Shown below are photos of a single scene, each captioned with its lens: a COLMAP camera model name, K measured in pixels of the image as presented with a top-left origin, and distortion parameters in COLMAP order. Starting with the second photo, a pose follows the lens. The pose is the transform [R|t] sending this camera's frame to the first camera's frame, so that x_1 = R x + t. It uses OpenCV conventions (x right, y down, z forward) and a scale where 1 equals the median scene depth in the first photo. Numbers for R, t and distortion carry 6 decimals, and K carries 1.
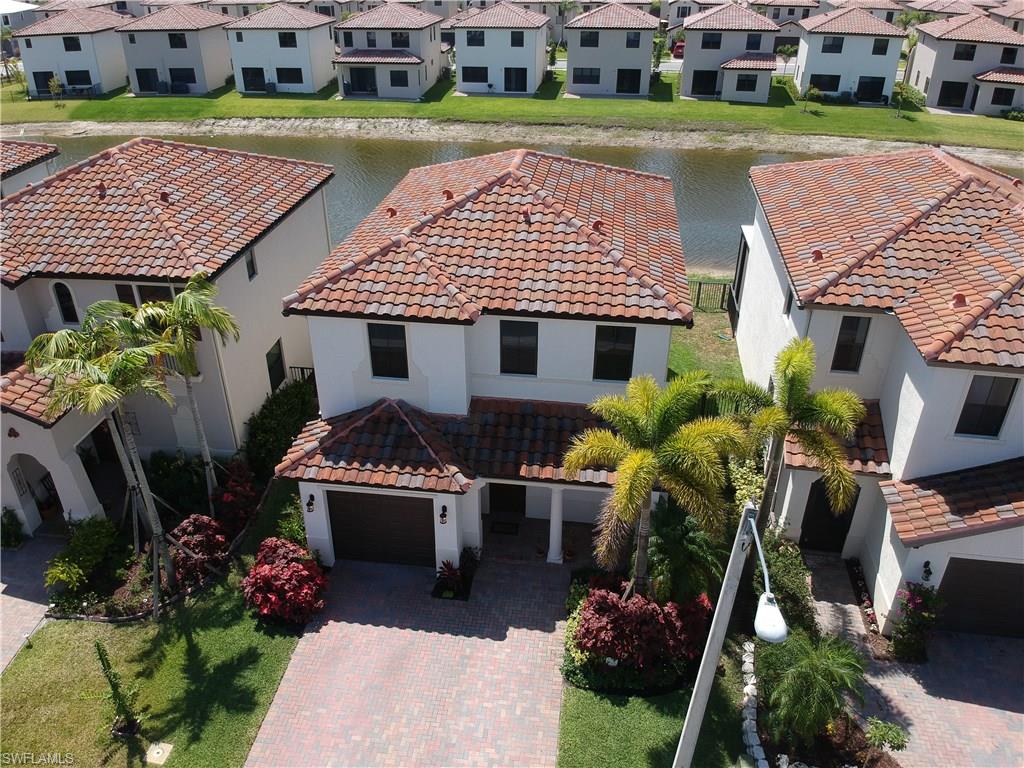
lens RADIAL K [[723.2, 0, 502.7], [0, 723.2, 382.6], [0, 0, 1]] dist [0.059018, -0.111527]
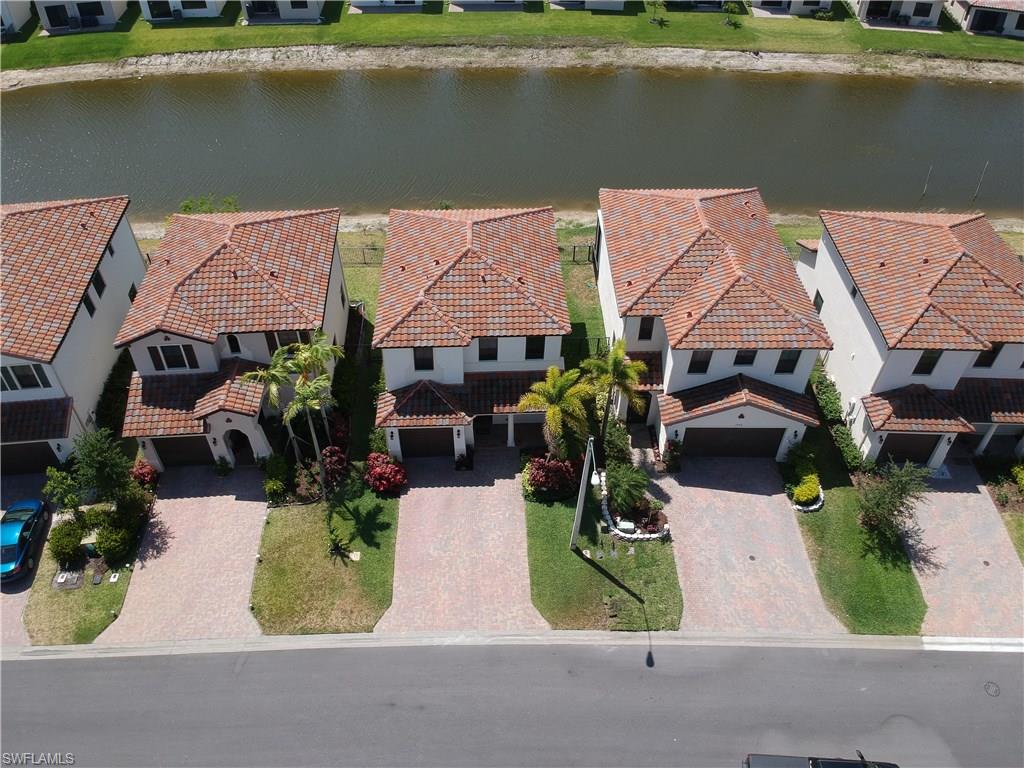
lens RADIAL K [[723.2, 0, 502.7], [0, 723.2, 382.6], [0, 0, 1]] dist [0.059018, -0.111527]
pose [[0.984733, -0.116645, 0.129207, -0.198895], [0.082019, 0.965627, 0.246652, -0.436855], [-0.153536, -0.232289, 0.960452, -0.925386]]
